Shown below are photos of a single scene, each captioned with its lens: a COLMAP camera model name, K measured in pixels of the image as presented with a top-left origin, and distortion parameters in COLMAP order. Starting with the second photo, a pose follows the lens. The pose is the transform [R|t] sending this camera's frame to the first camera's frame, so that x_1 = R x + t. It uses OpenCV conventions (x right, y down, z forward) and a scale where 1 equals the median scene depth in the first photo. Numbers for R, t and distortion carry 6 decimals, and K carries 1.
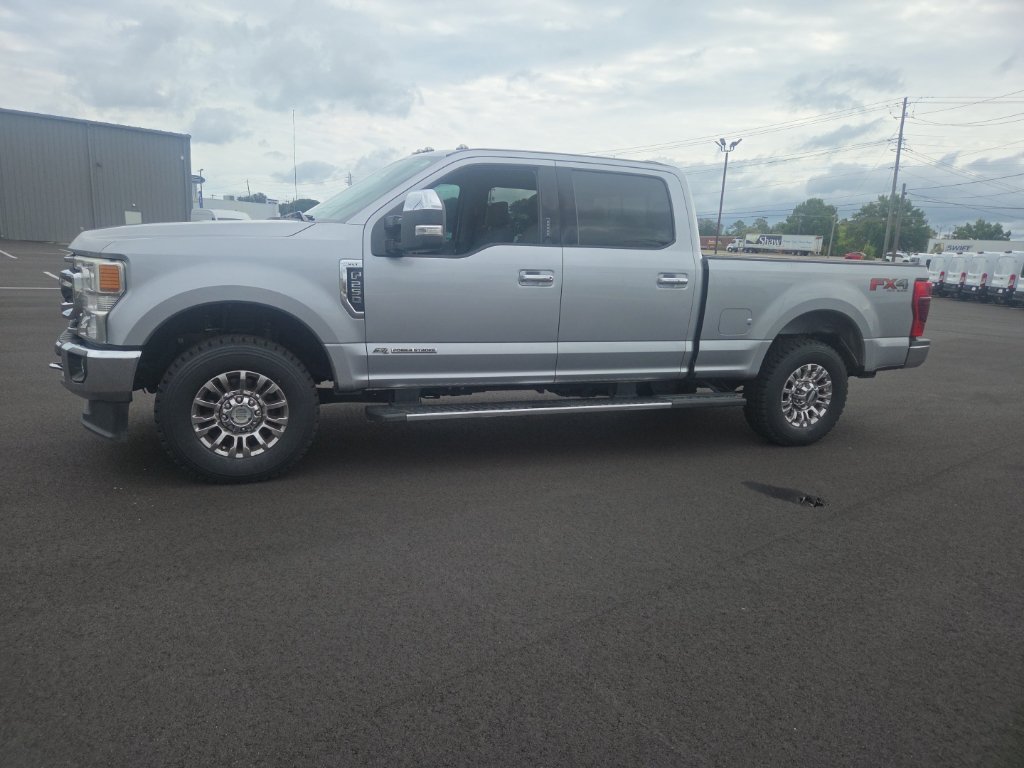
lens RADIAL K [[682.1, 0, 496.7], [0, 682.1, 394.9], [0, 0, 1]] dist [0.069674, -0.057790]
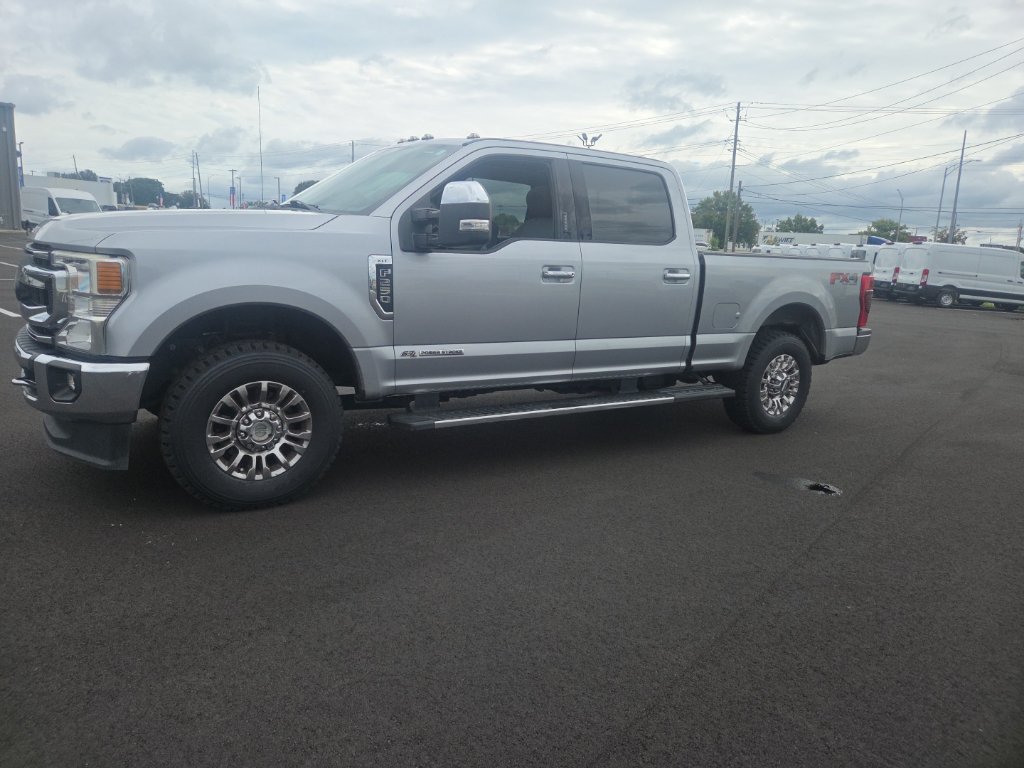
lens RADIAL K [[682.1, 0, 495.1], [0, 682.1, 381.4], [0, 0, 1]] dist [0.069674, -0.057790]
pose [[0.980837, -0.030808, 0.192377, -0.229491], [0.030989, 0.999518, 0.002070, -0.025466], [-0.192348, 0.003932, 0.981319, 0.073649]]
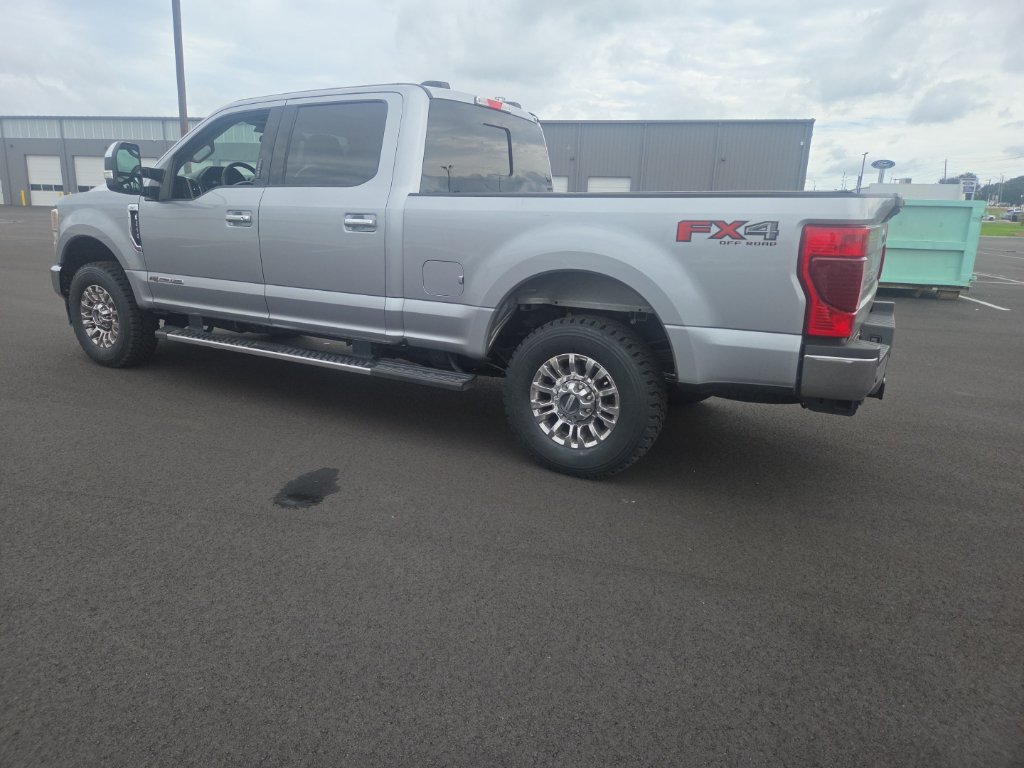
lens RADIAL K [[681.4, 0, 494.7], [0, 681.4, 387.0], [0, 0, 1]] dist [0.071589, -0.060150]
pose [[0.613594, 0.162153, -0.772793, 1.183895], [-0.160301, 0.983888, 0.079169, -0.068211], [0.773179, 0.075302, 0.629701, 0.692267]]
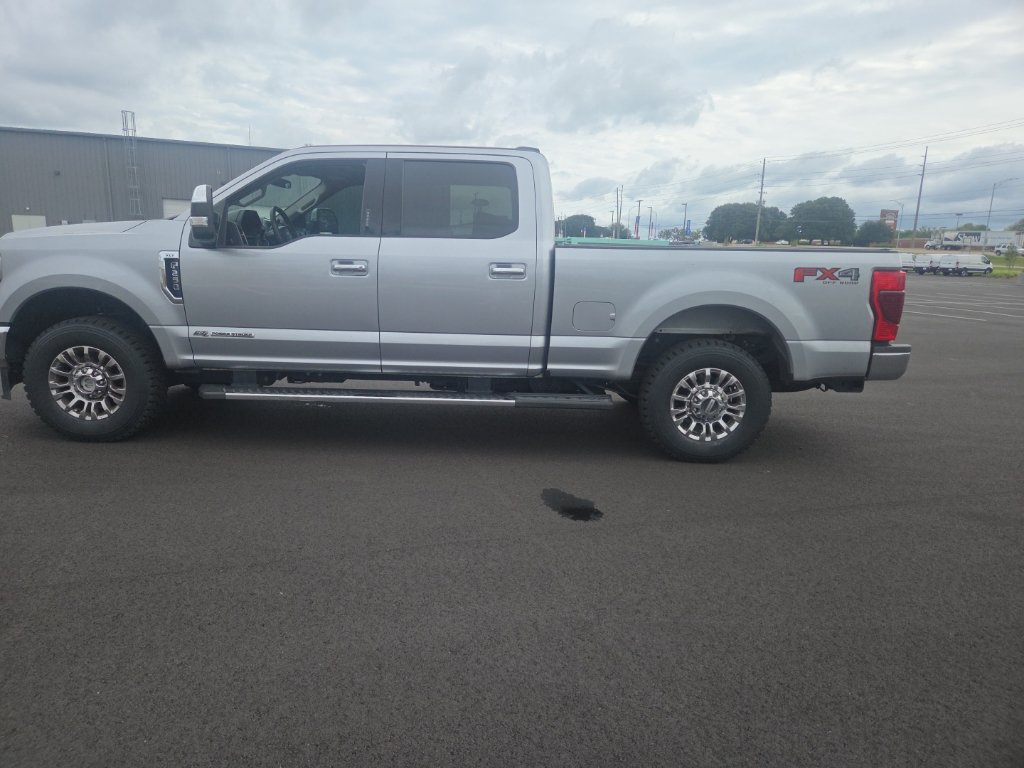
lens RADIAL K [[681.4, 0, 498.8], [0, 681.4, 395.8], [0, 0, 1]] dist [0.071589, -0.060150]
pose [[0.927526, 0.053971, -0.369842, 0.683625], [-0.059748, 0.998205, -0.004175, 0.011724], [0.368953, 0.025970, 0.929085, 0.141679]]
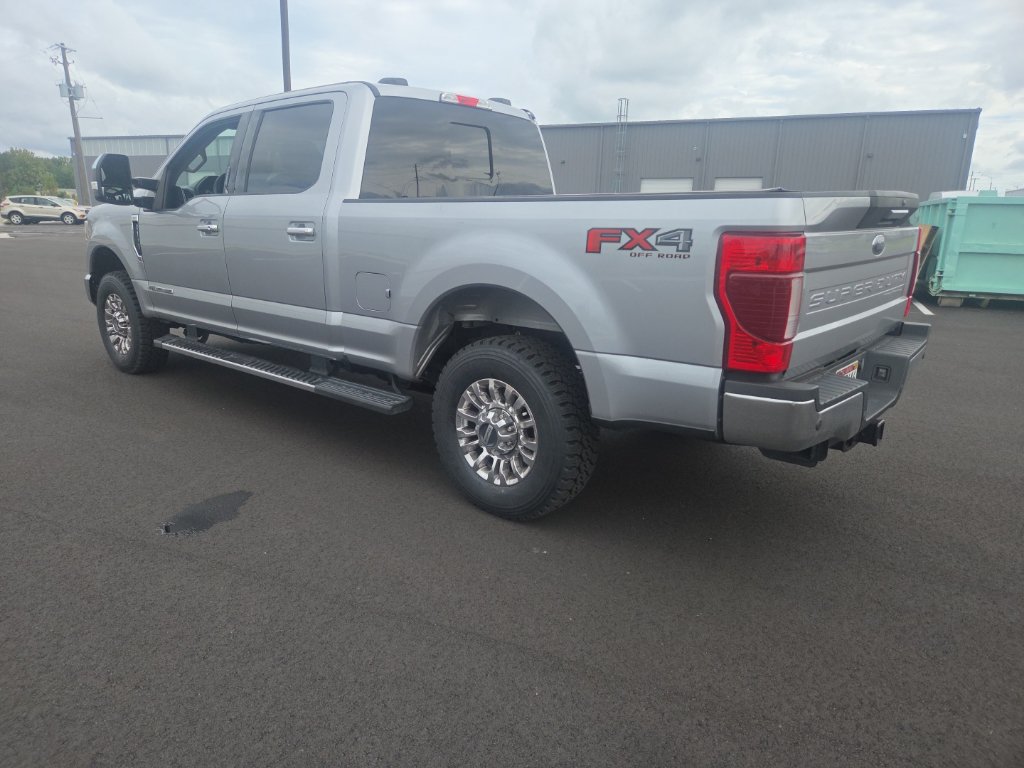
lens RADIAL K [[681.4, 0, 496.9], [0, 681.4, 397.8], [0, 0, 1]] dist [0.071589, -0.060150]
pose [[0.461388, 0.186240, -0.867431, 1.237840], [-0.176994, 0.977387, 0.115705, -0.124283], [0.869364, 0.100145, 0.483918, 0.939381]]
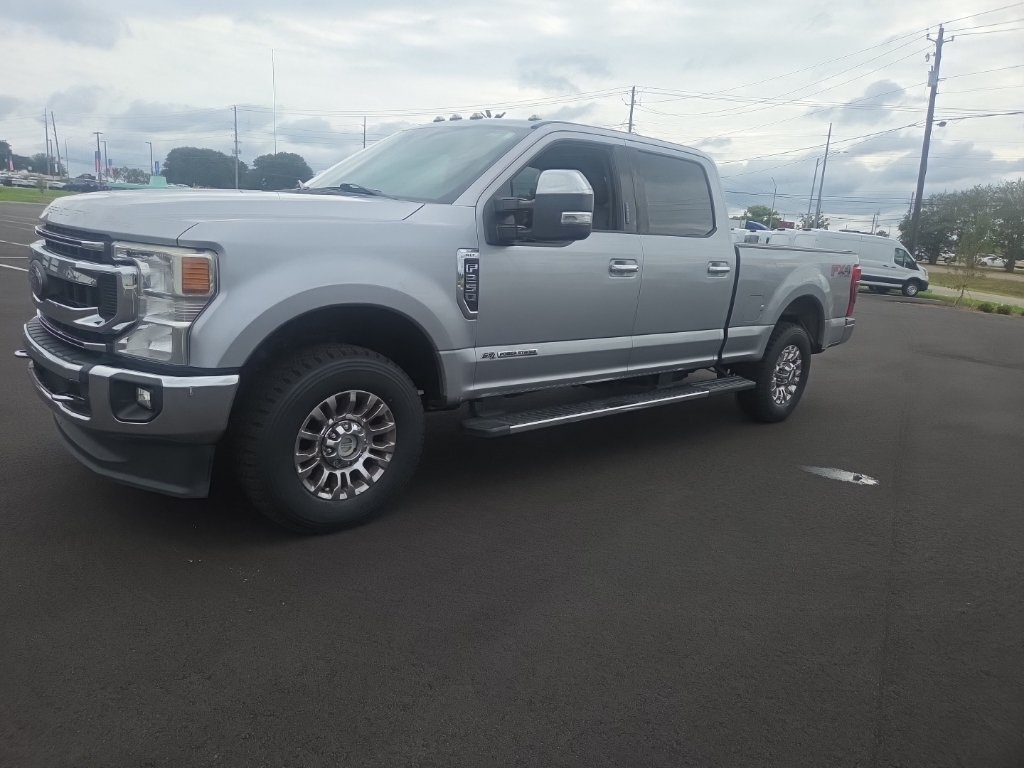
lens RADIAL K [[682.1, 0, 496.4], [0, 682.1, 388.7], [0, 0, 1]] dist [0.069674, -0.057790]
pose [[0.939133, -0.056486, 0.338878, -0.444192], [0.042429, 0.997909, 0.048751, -0.063344], [-0.340923, -0.031406, 0.939566, 0.190263]]
